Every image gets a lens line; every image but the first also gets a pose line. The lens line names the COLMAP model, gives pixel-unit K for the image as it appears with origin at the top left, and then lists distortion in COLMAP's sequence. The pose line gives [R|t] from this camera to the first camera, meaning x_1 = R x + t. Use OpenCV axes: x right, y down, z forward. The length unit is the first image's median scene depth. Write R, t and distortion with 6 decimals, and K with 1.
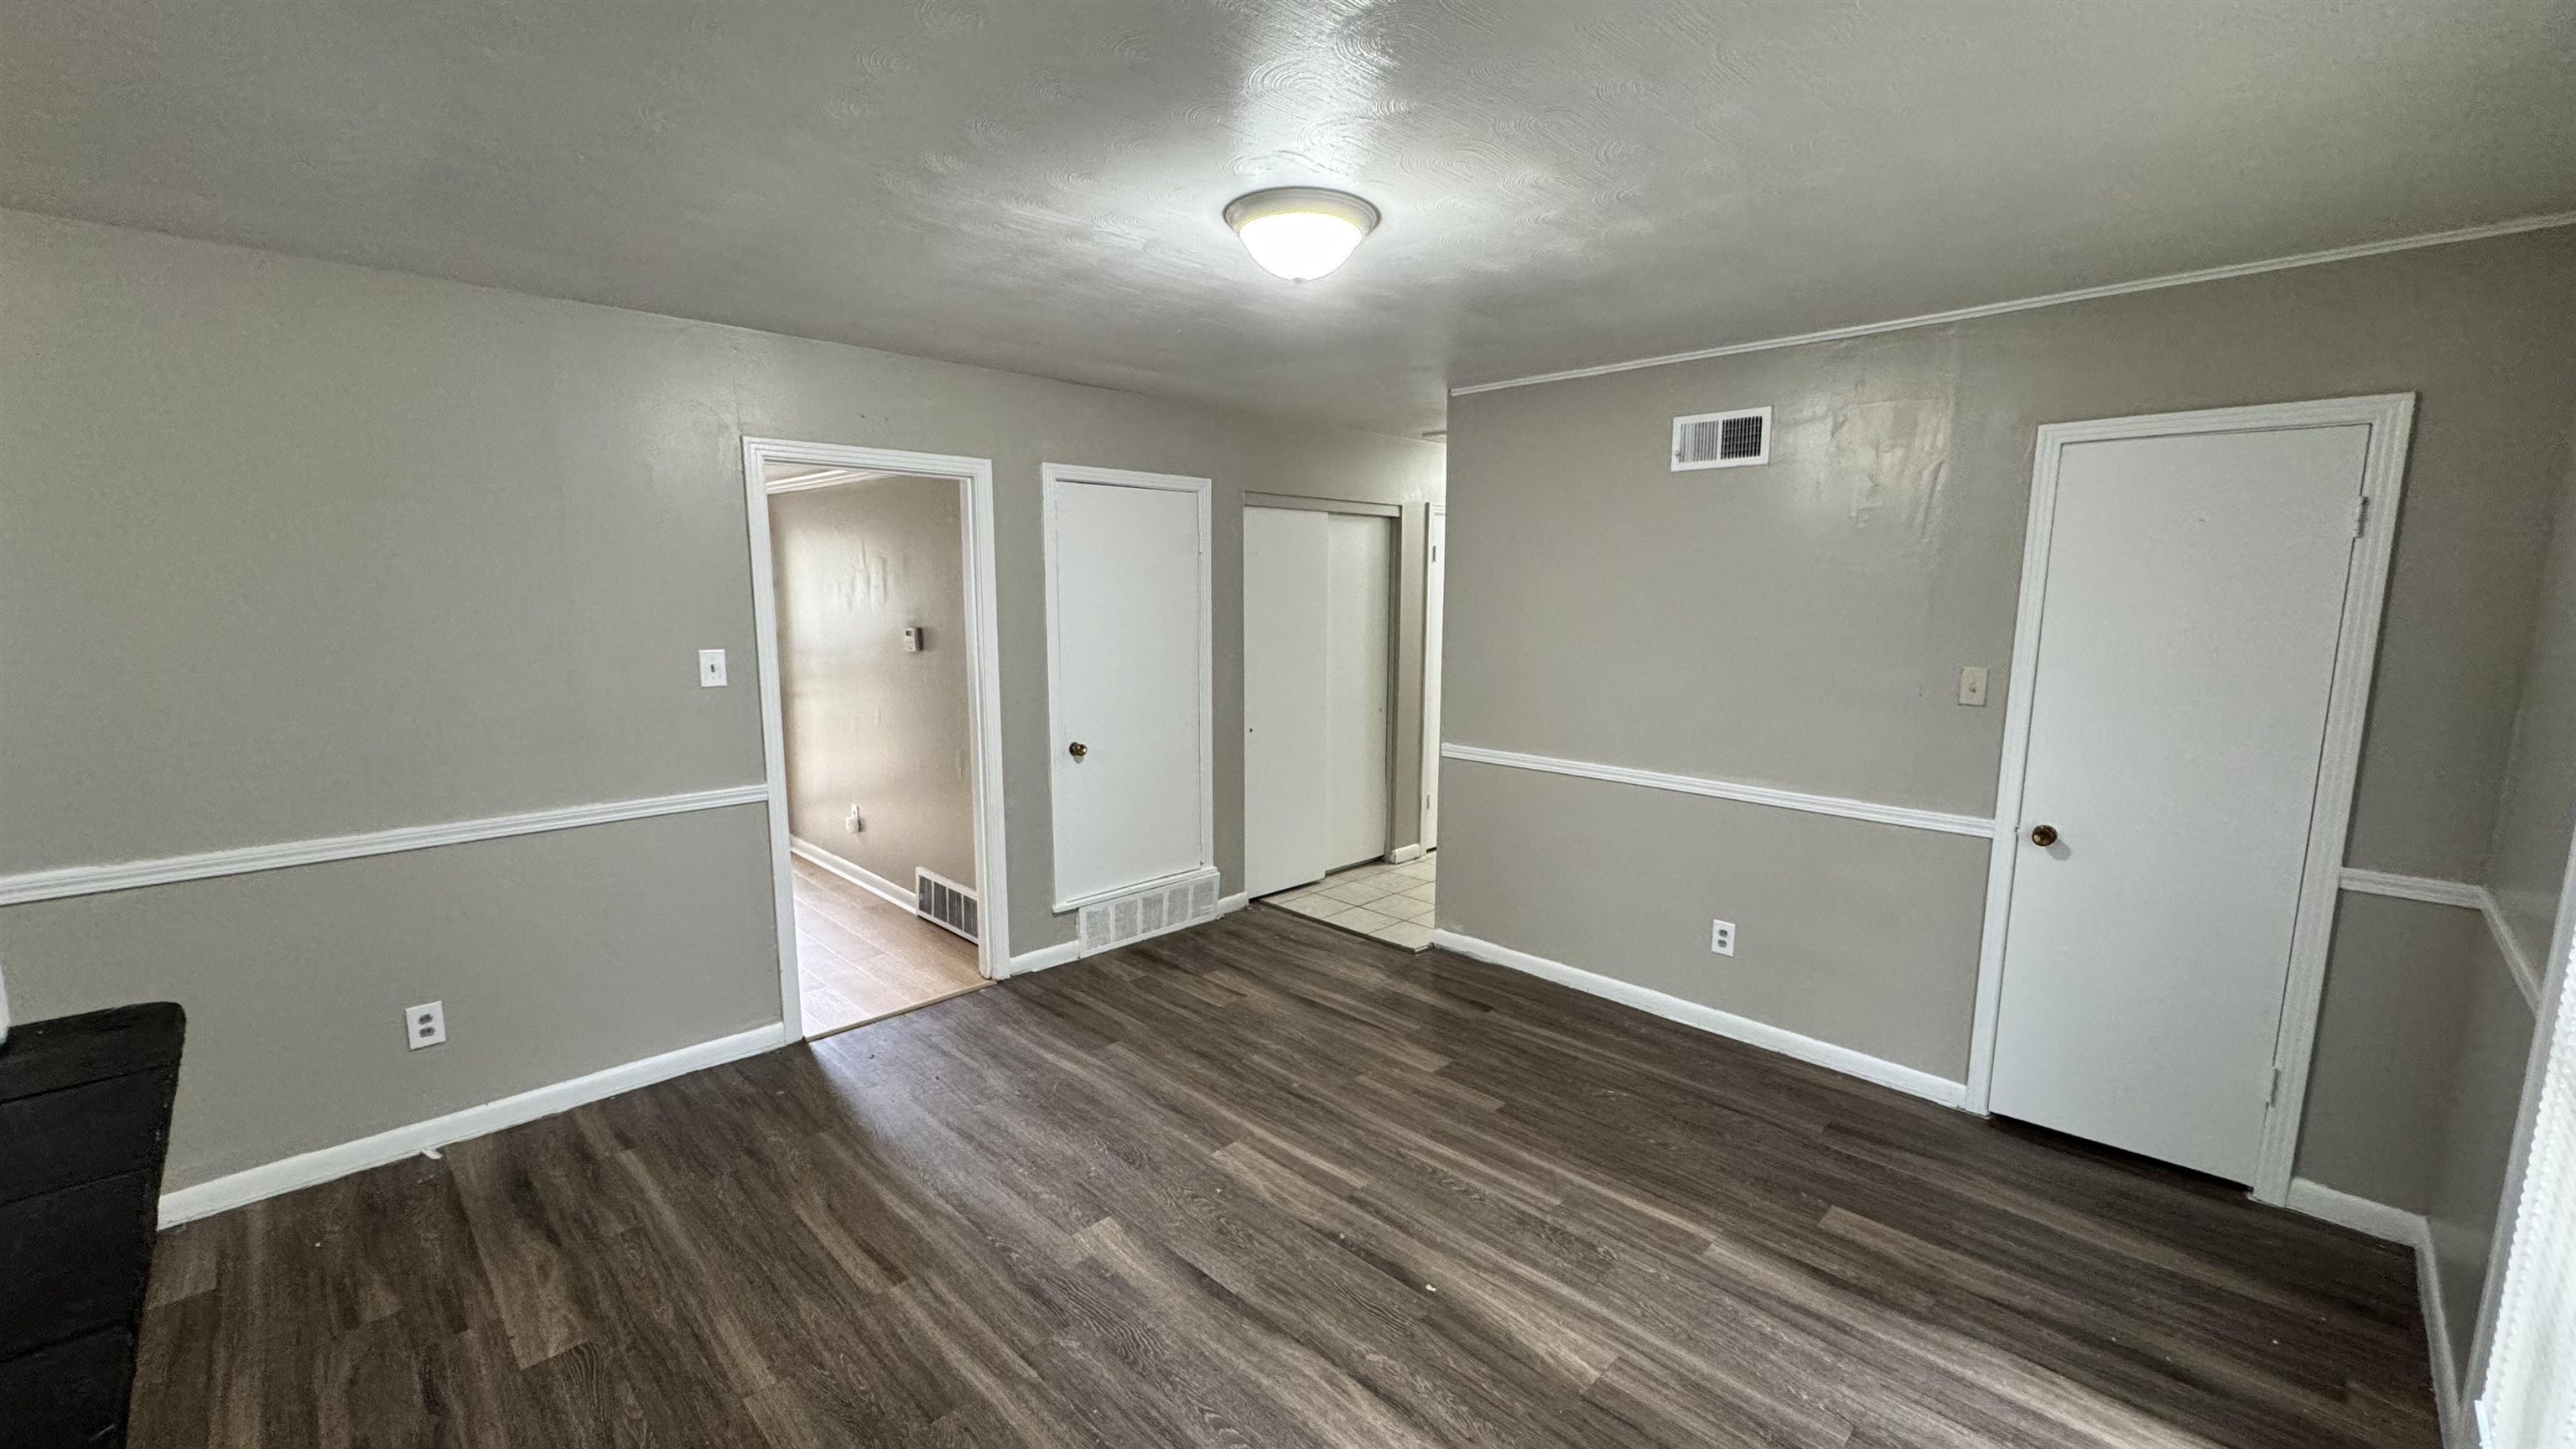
lens RADIAL K [[1021.6, 0, 1288.4], [0, 1021.6, 732.6], [0, 0, 1]] dist [-0.001174, -0.000187]
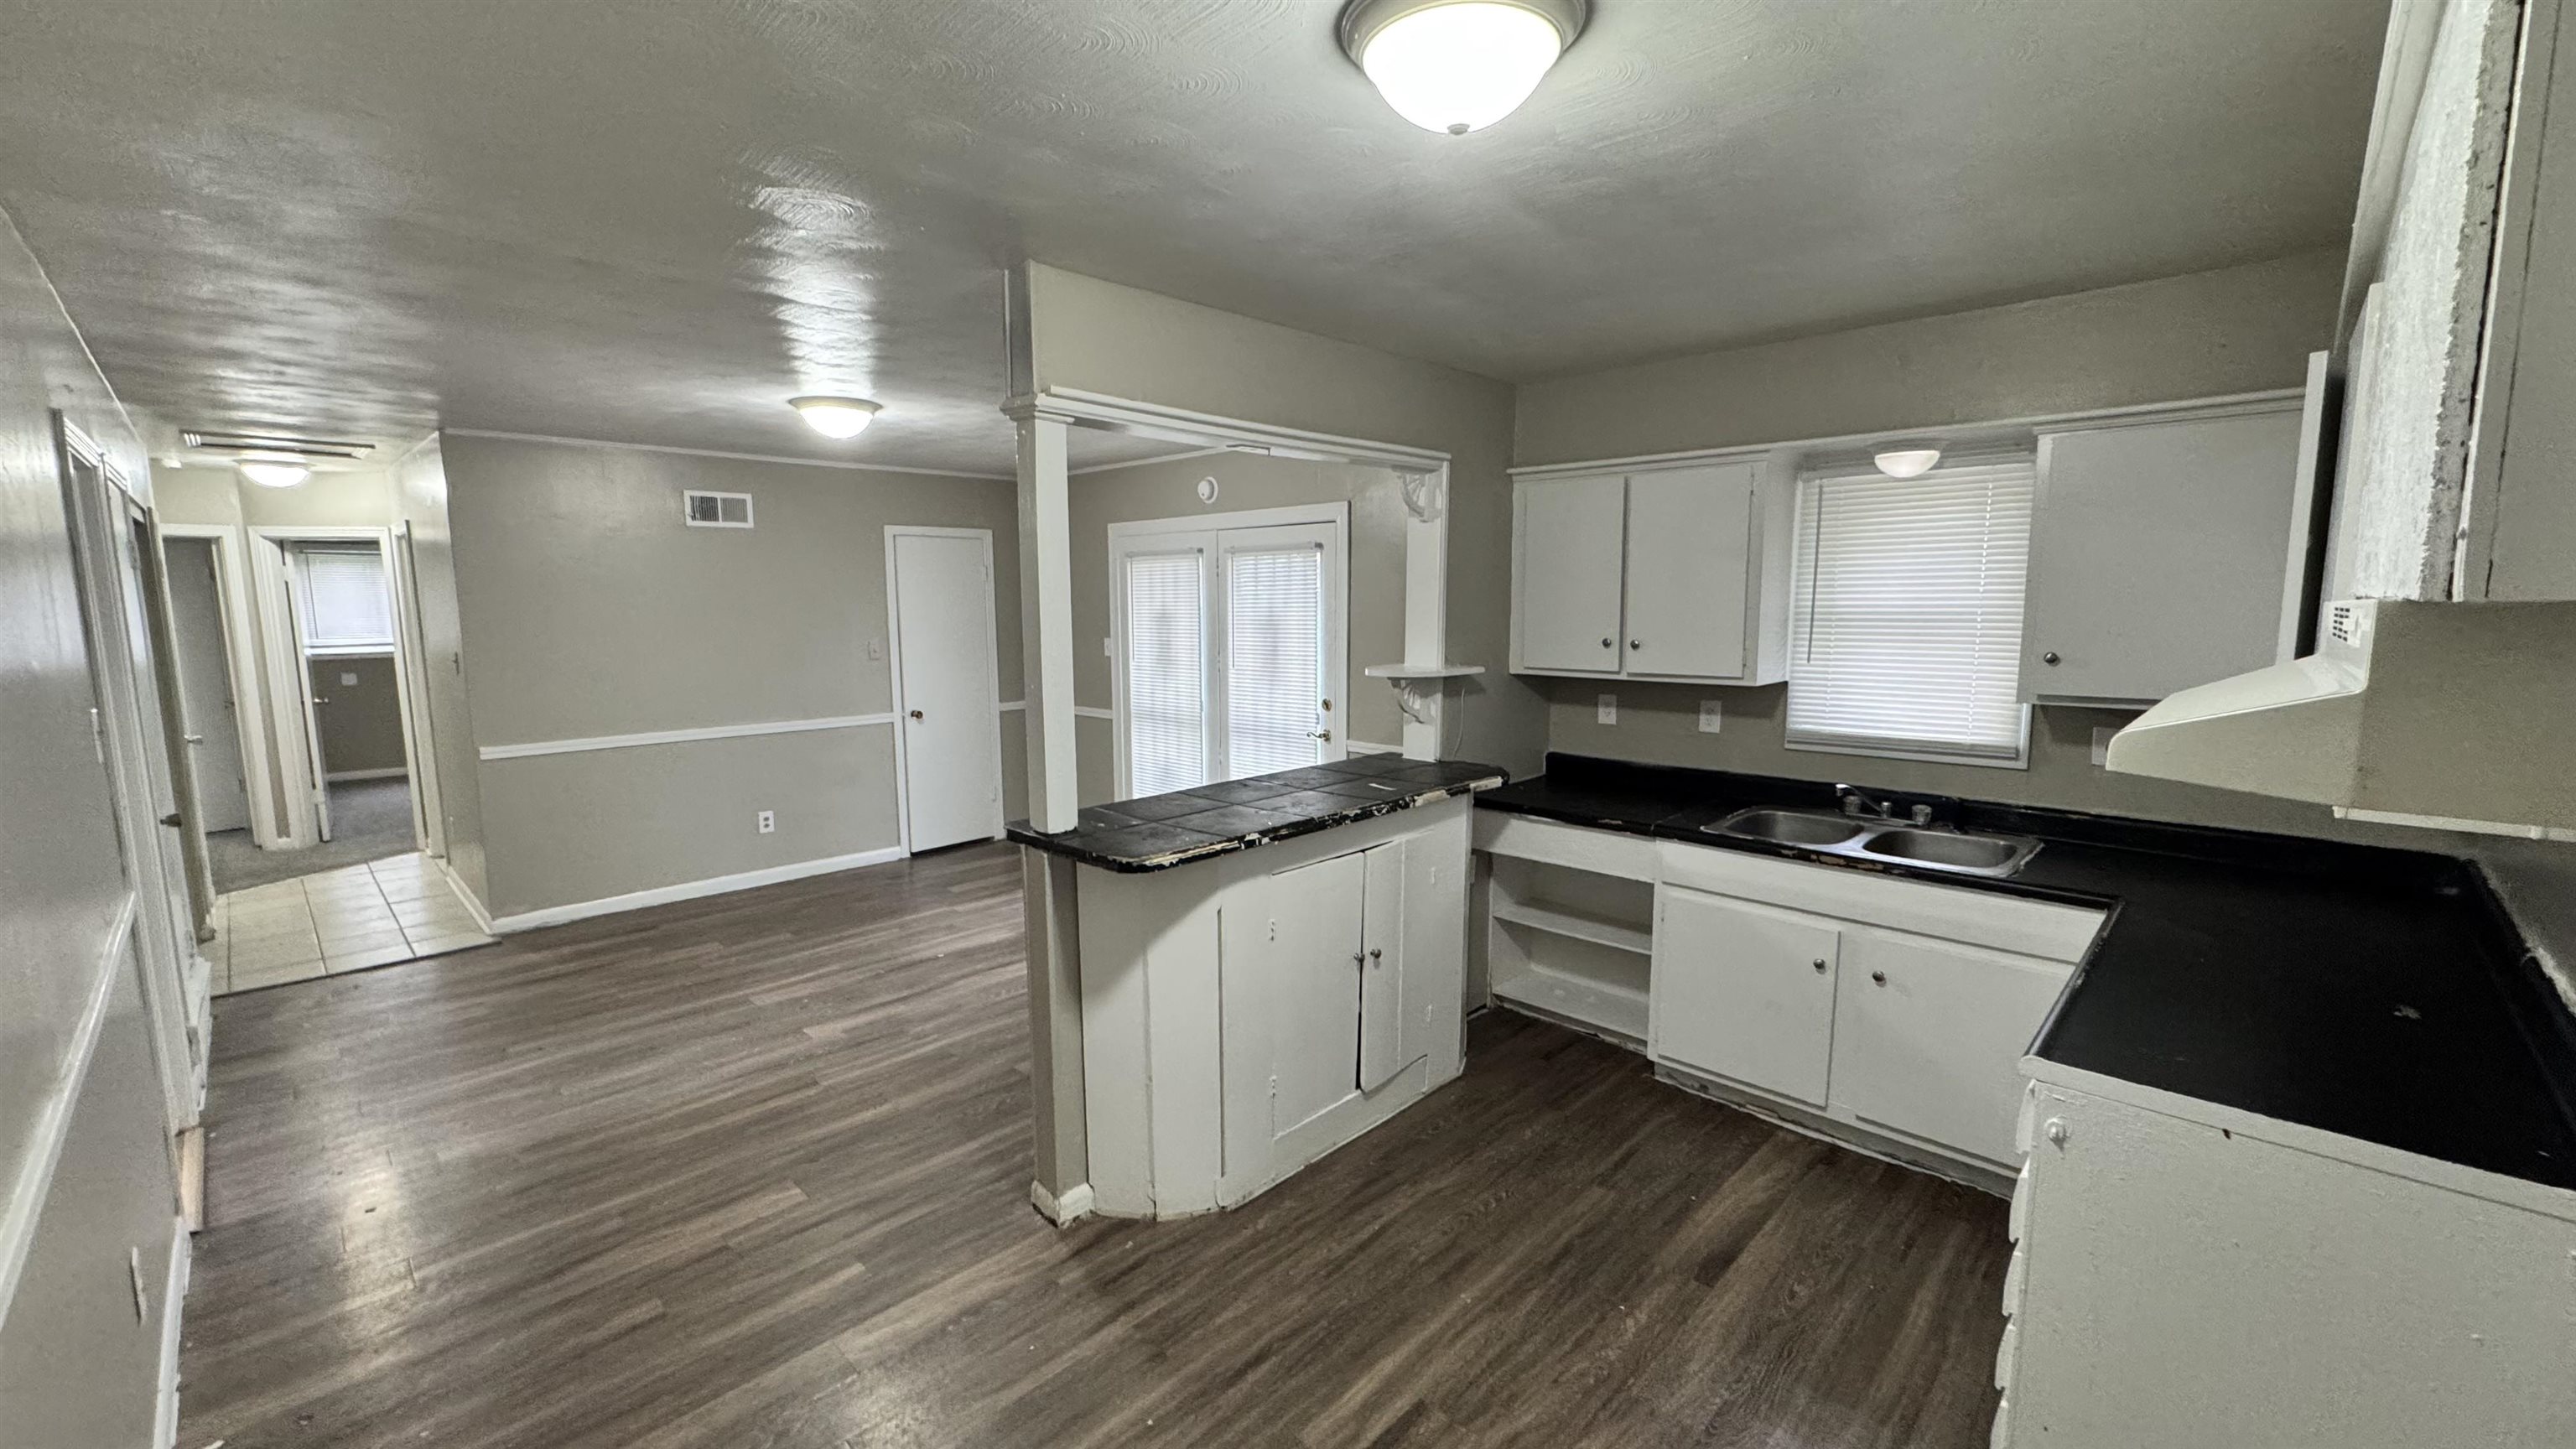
lens RADIAL K [[1021.6, 0, 1293.6], [0, 1021.6, 720.1], [0, 0, 1]] dist [-0.001174, -0.000187]
pose [[-0.013547, -0.127146, 0.991791, -1.559704], [0.147420, 0.980789, 0.127749, -0.050646], [-0.988981, 0.147941, 0.005458, 0.211459]]
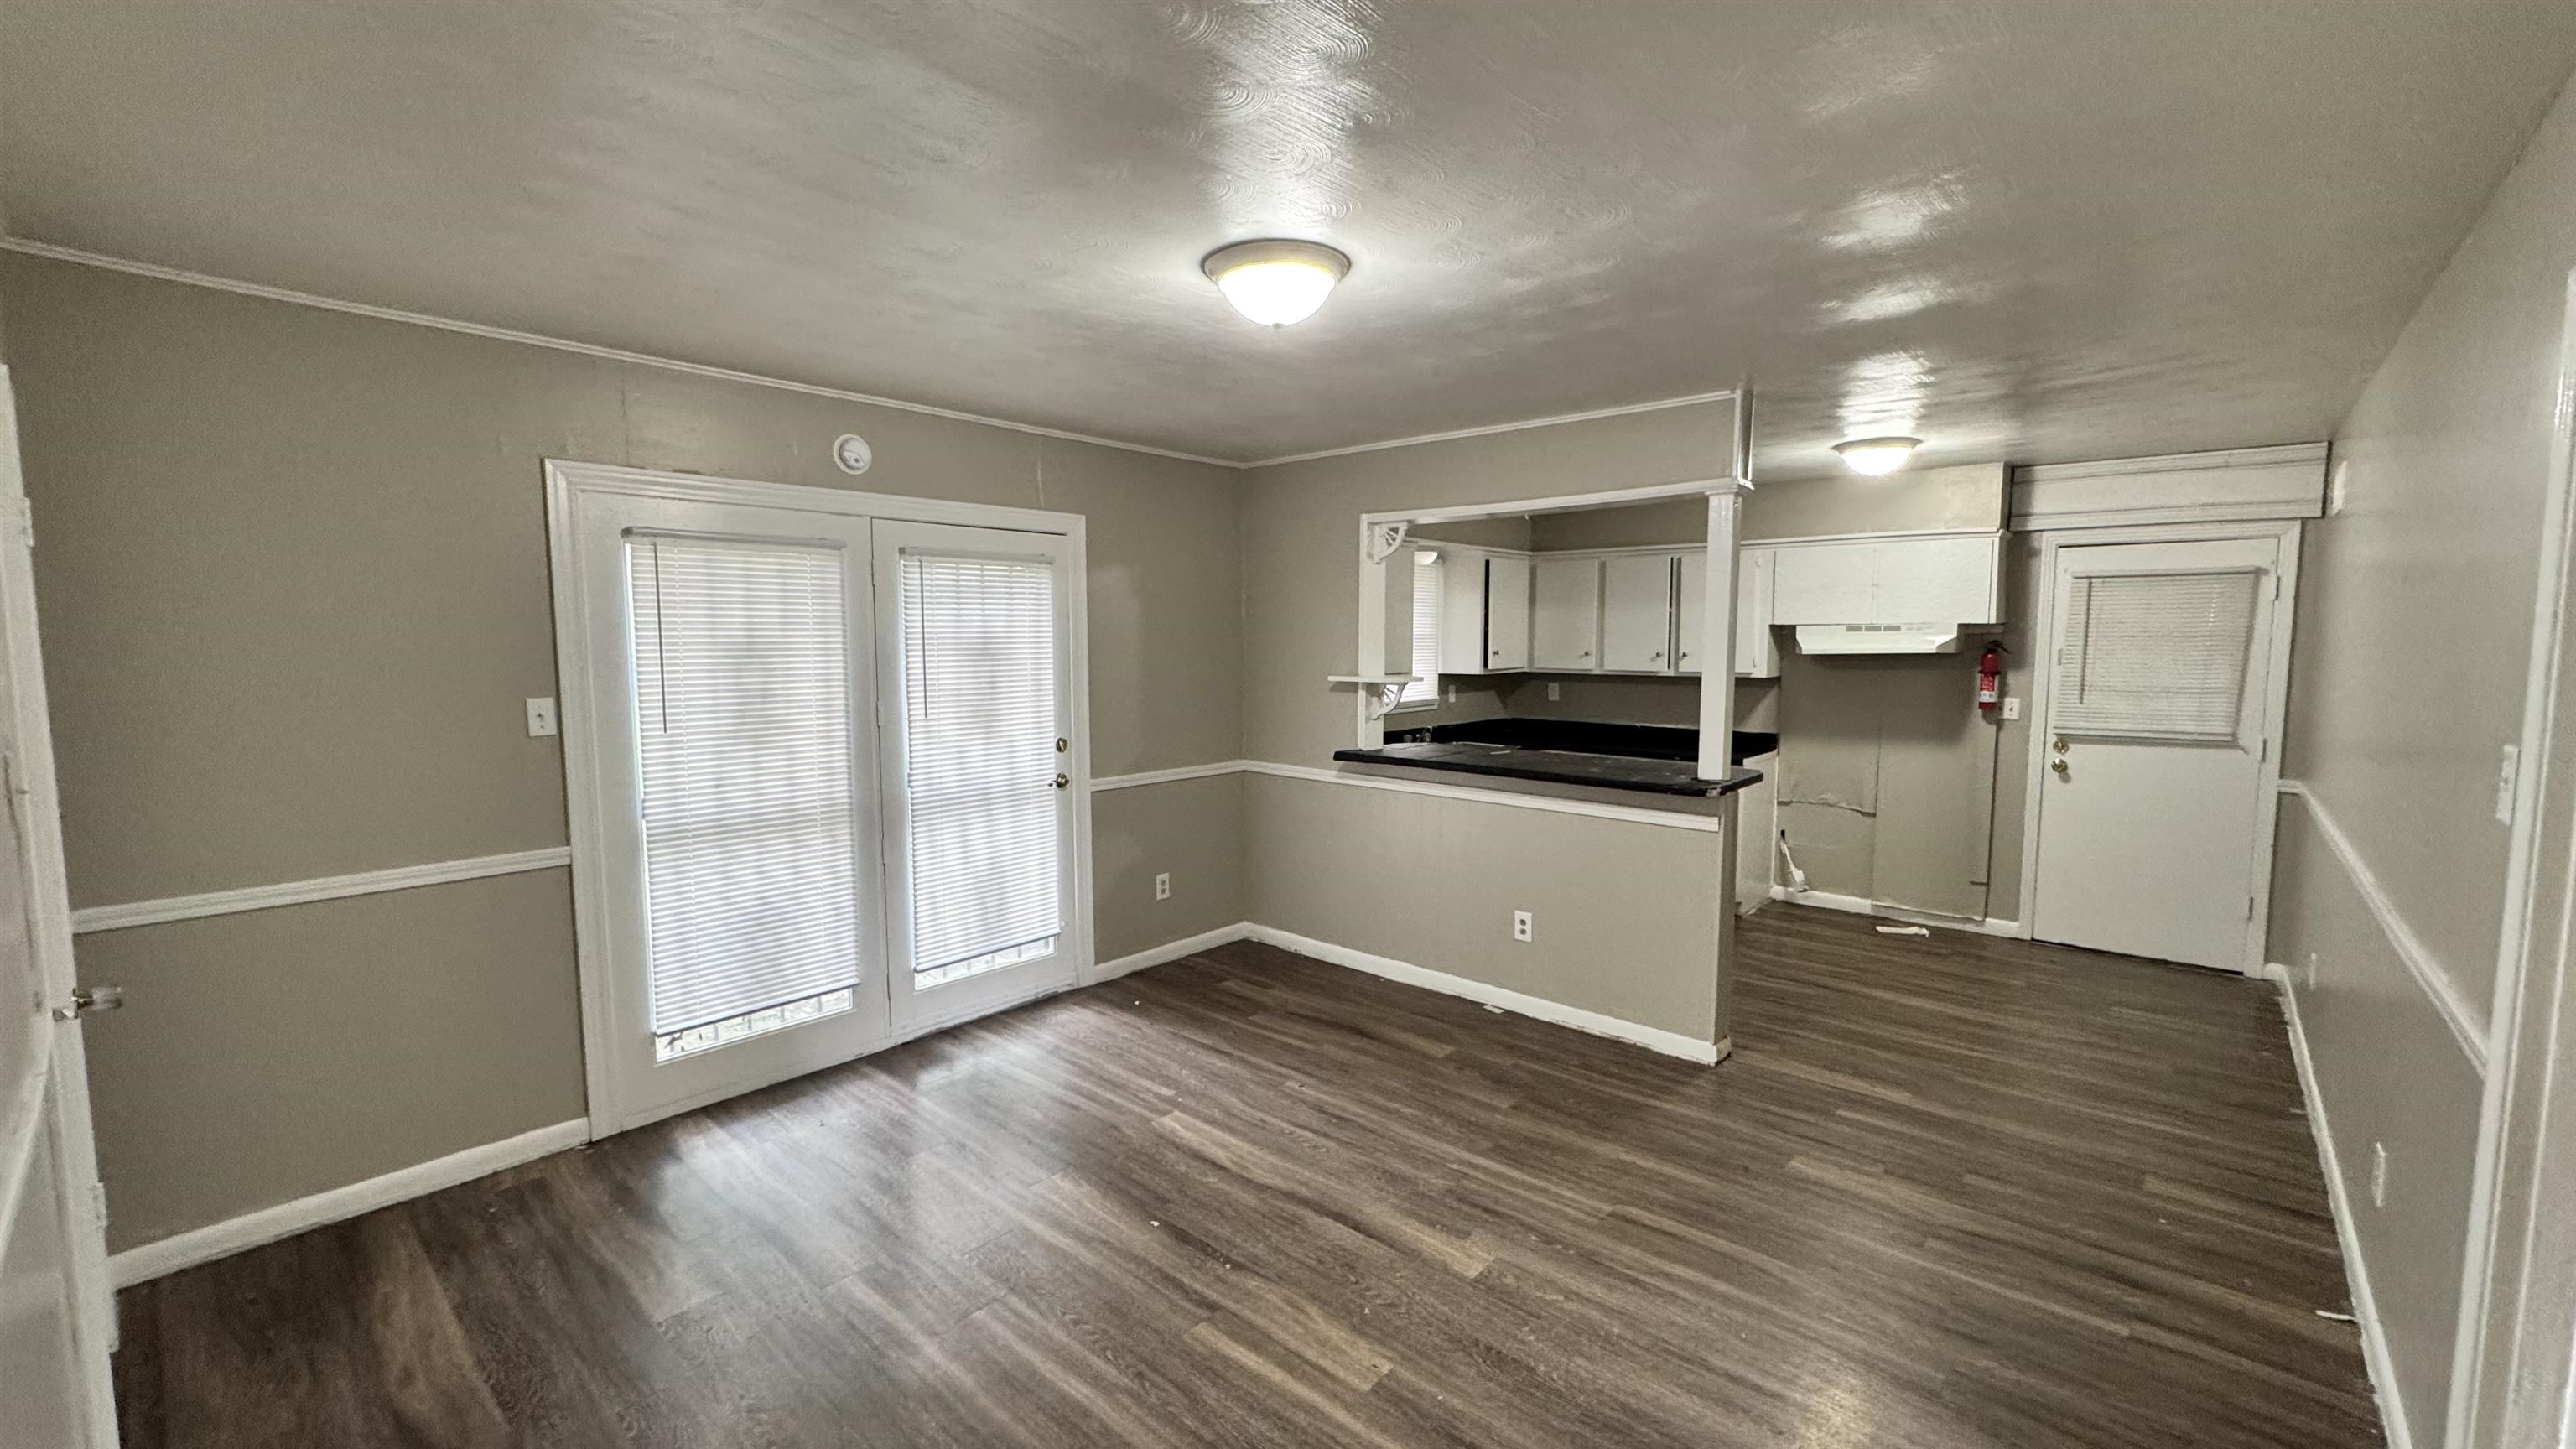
lens RADIAL K [[1021.6, 0, 1284.1], [0, 1021.6, 725.8], [0, 0, 1]] dist [-0.001174, -0.000187]
pose [[-0.998475, -0.001138, -0.055188, 0.050915], [-0.013662, 0.973774, 0.227106, -0.233319], [0.053483, 0.227514, -0.972305, 1.751069]]
